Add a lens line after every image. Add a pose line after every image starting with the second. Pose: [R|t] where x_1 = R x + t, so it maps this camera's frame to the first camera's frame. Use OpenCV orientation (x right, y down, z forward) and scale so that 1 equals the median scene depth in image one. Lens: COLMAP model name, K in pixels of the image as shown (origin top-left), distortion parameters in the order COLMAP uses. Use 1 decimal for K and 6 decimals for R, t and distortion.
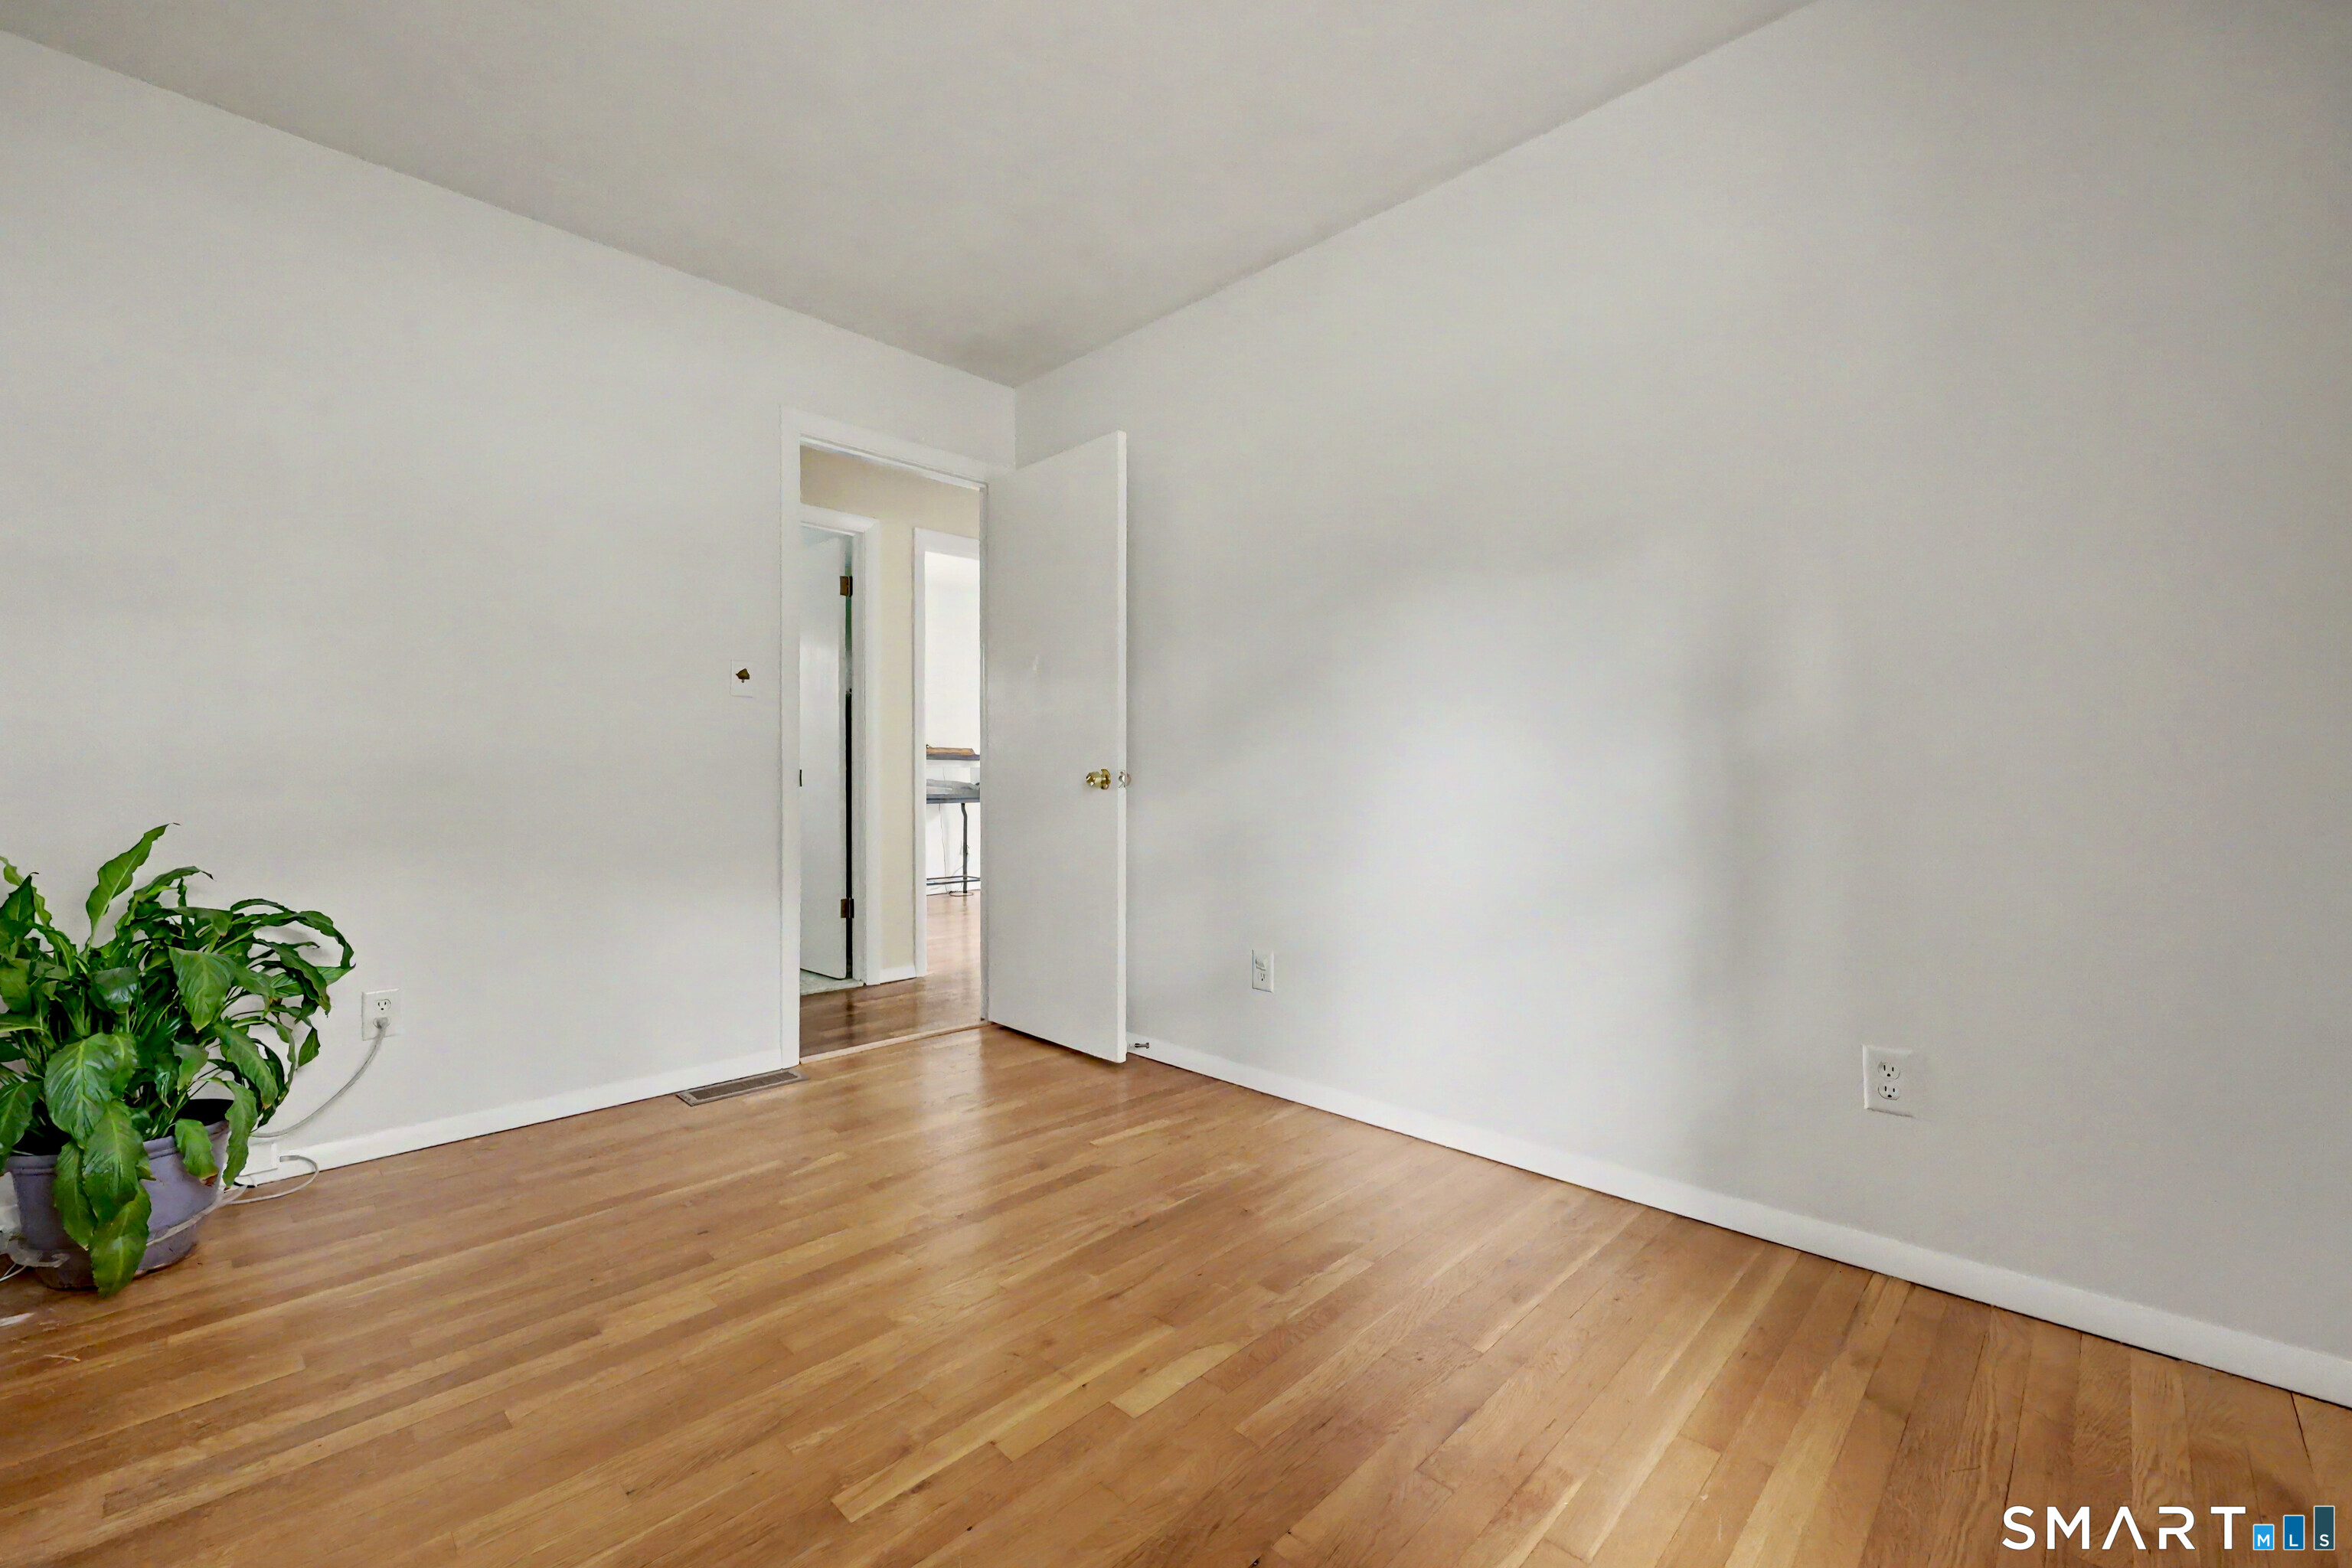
lens RADIAL K [[952.0, 0, 1186.1], [0, 952.0, 776.5], [0, 0, 1]] dist [-0.001560, 0.000389]
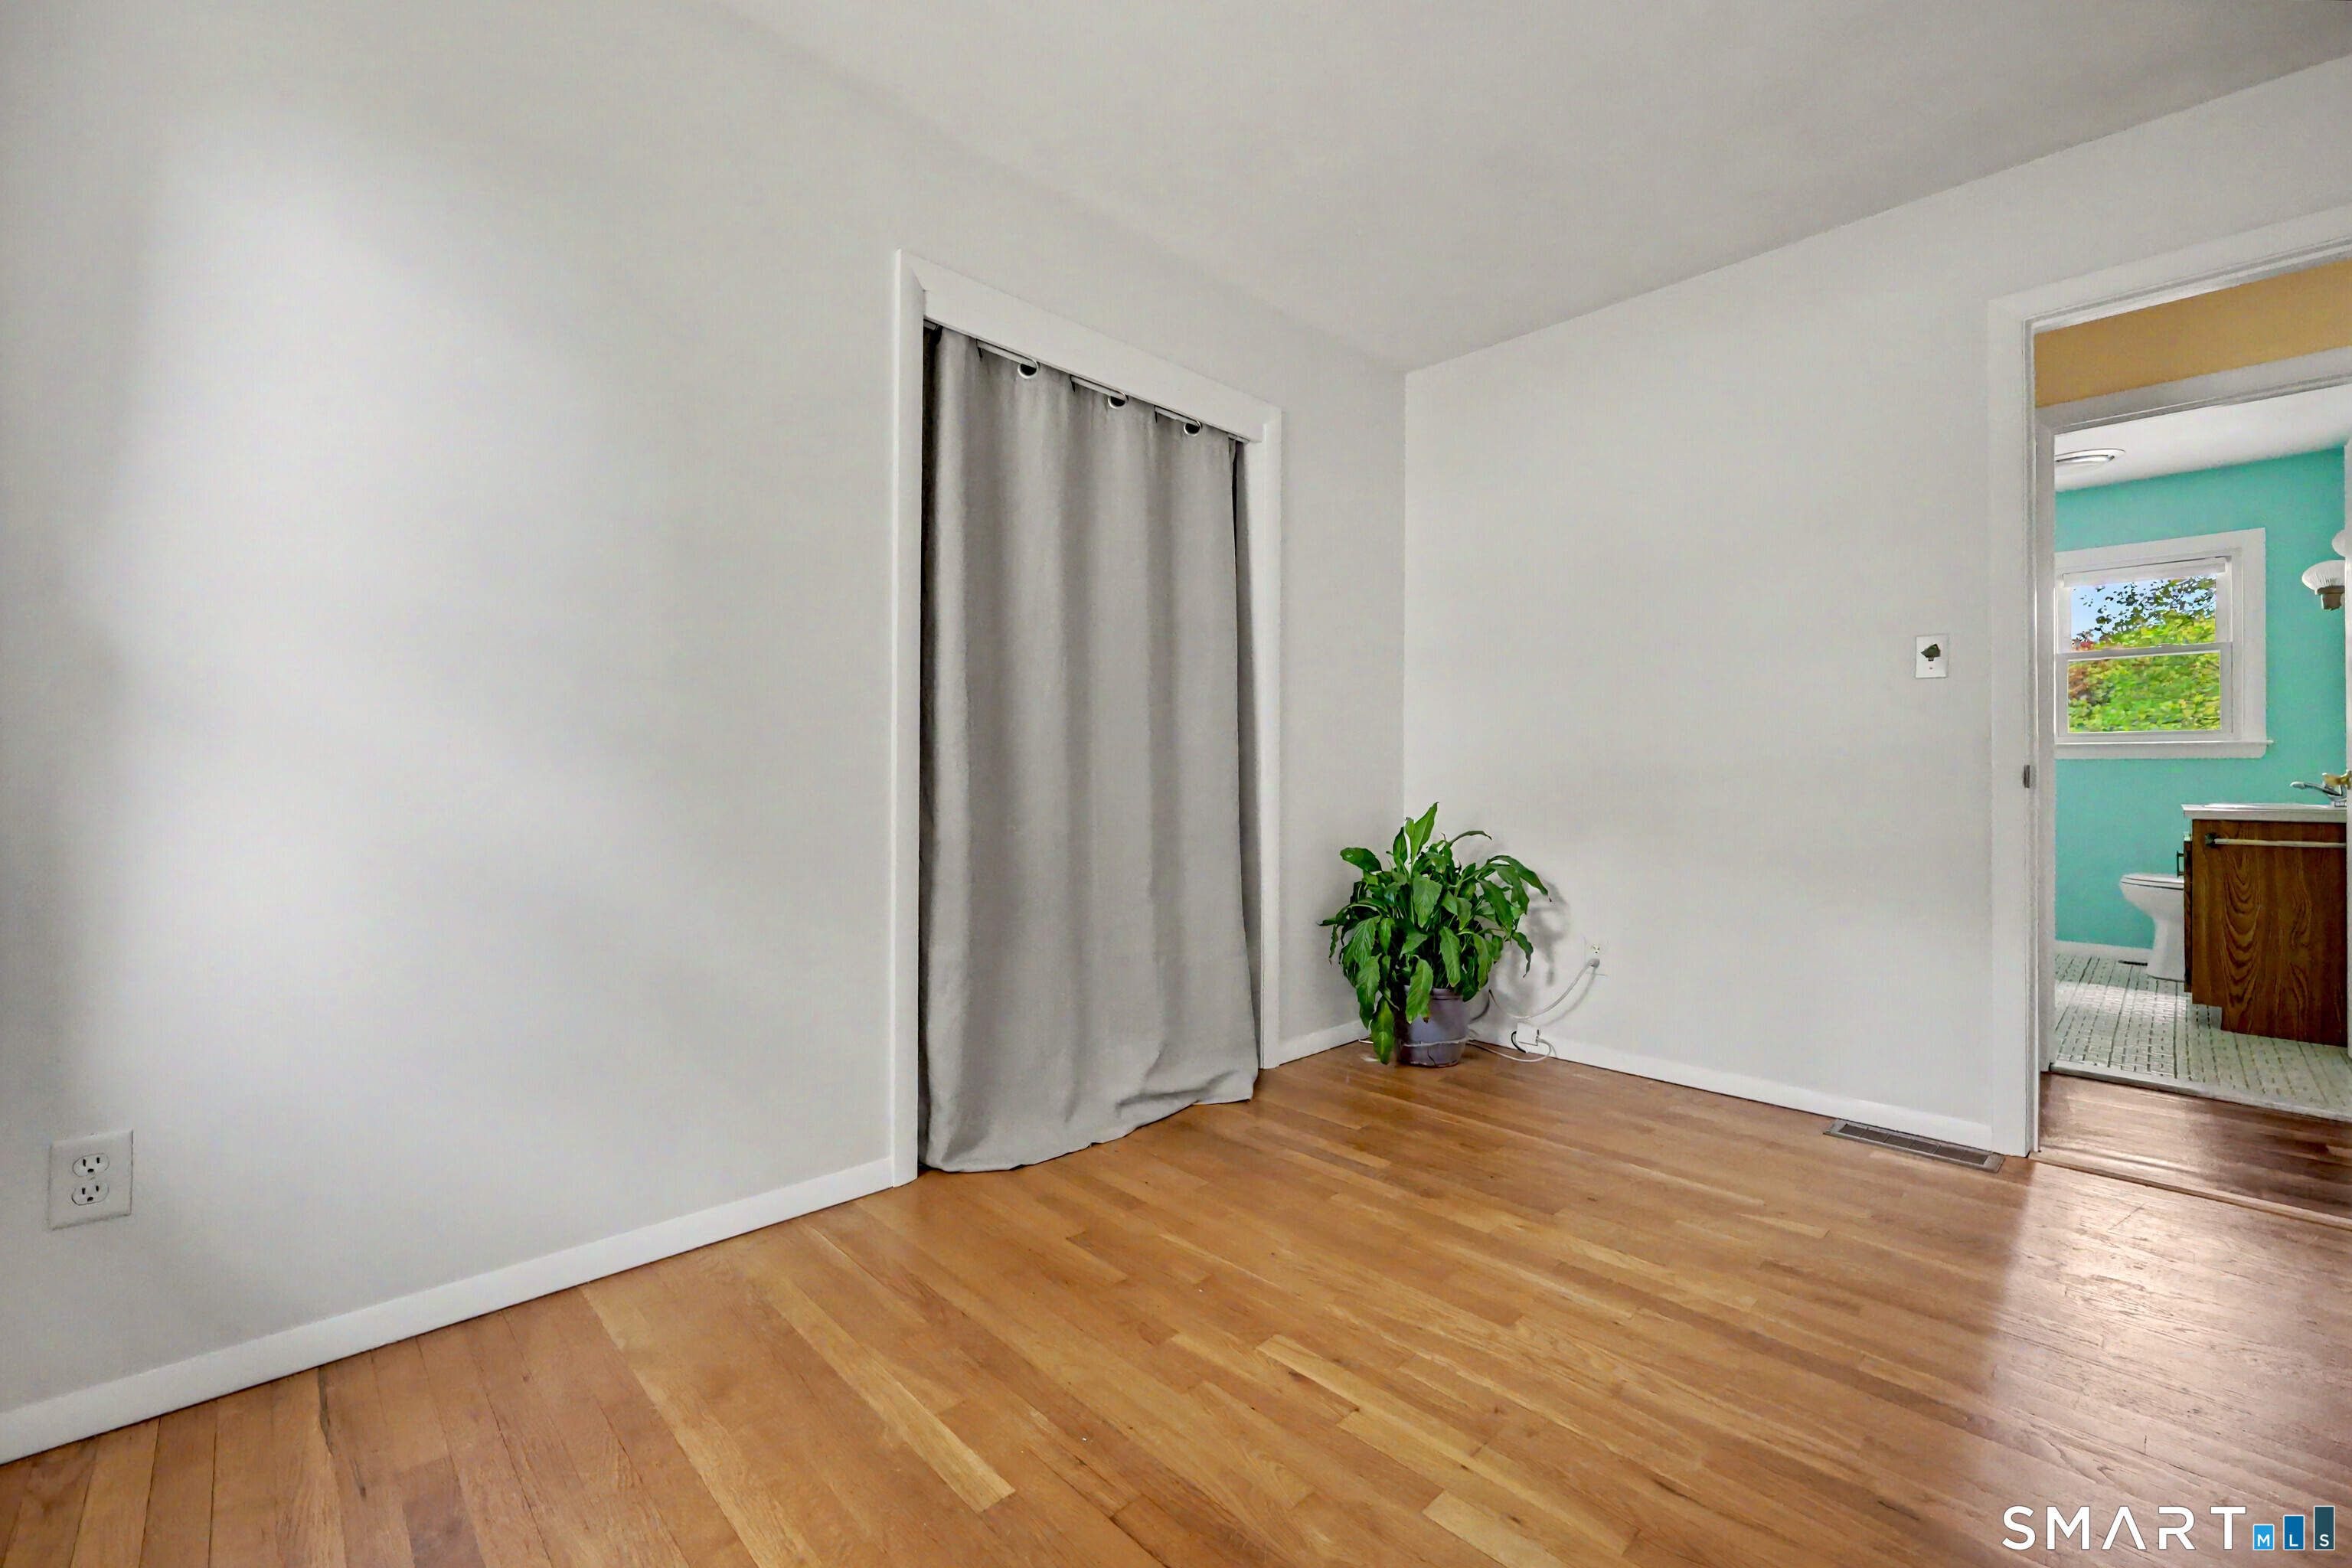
lens RADIAL K [[952.0, 0, 1185.9], [0, 952.0, 778.8], [0, 0, 1]] dist [-0.001560, 0.000389]
pose [[-0.019868, 0.003319, -0.999797, 0.562734], [-0.002103, 0.999992, 0.003361, 0.003087], [0.999800, 0.002169, -0.019861, 0.554422]]
